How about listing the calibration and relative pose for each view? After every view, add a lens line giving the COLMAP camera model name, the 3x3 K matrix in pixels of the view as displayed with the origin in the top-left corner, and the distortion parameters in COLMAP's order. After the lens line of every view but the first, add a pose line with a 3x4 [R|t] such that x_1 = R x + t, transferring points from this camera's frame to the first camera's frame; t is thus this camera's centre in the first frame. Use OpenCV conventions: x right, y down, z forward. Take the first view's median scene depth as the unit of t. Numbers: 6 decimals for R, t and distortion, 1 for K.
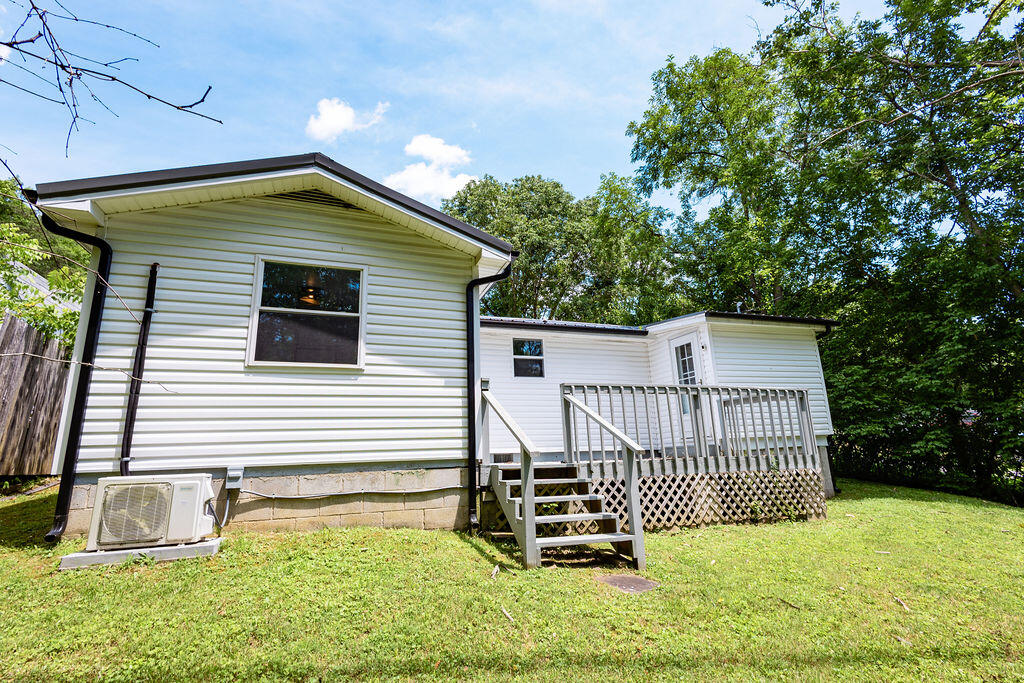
lens RADIAL K [[462.8, 0, 513.9], [0, 462.8, 342.2], [0, 0, 1]] dist [0.009035, -0.001677]
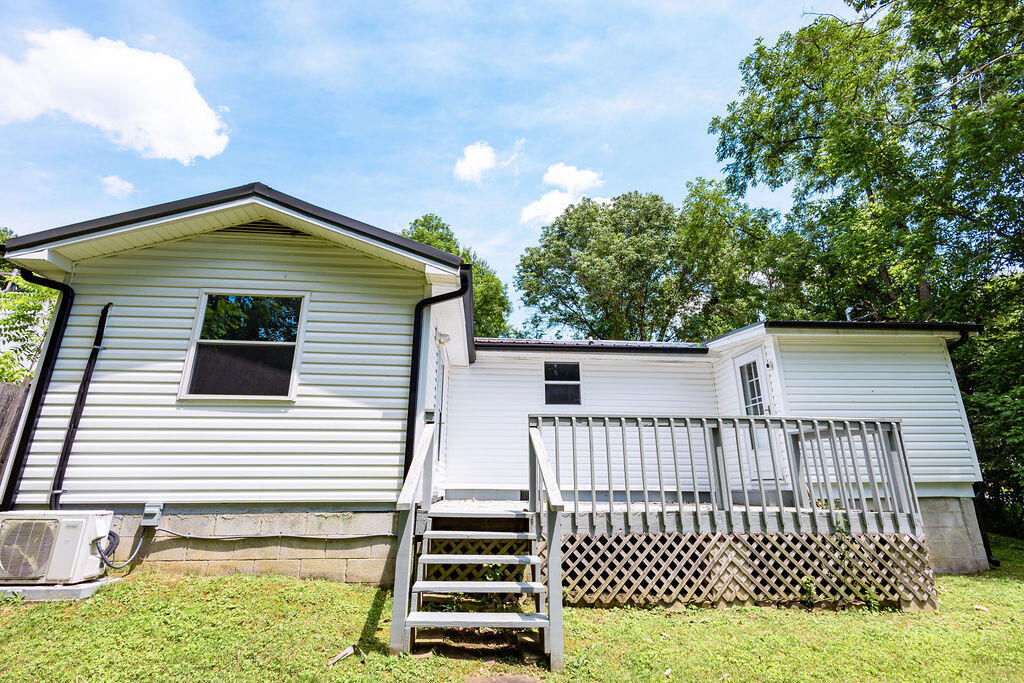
lens RADIAL K [[462.8, 0, 512.1], [0, 462.8, 340.6], [0, 0, 1]] dist [0.009035, -0.001677]
pose [[0.965242, -0.043928, -0.257641, 0.306729], [0.028997, 0.997688, -0.061470, 0.005913], [0.259745, 0.051862, 0.964283, 0.174174]]
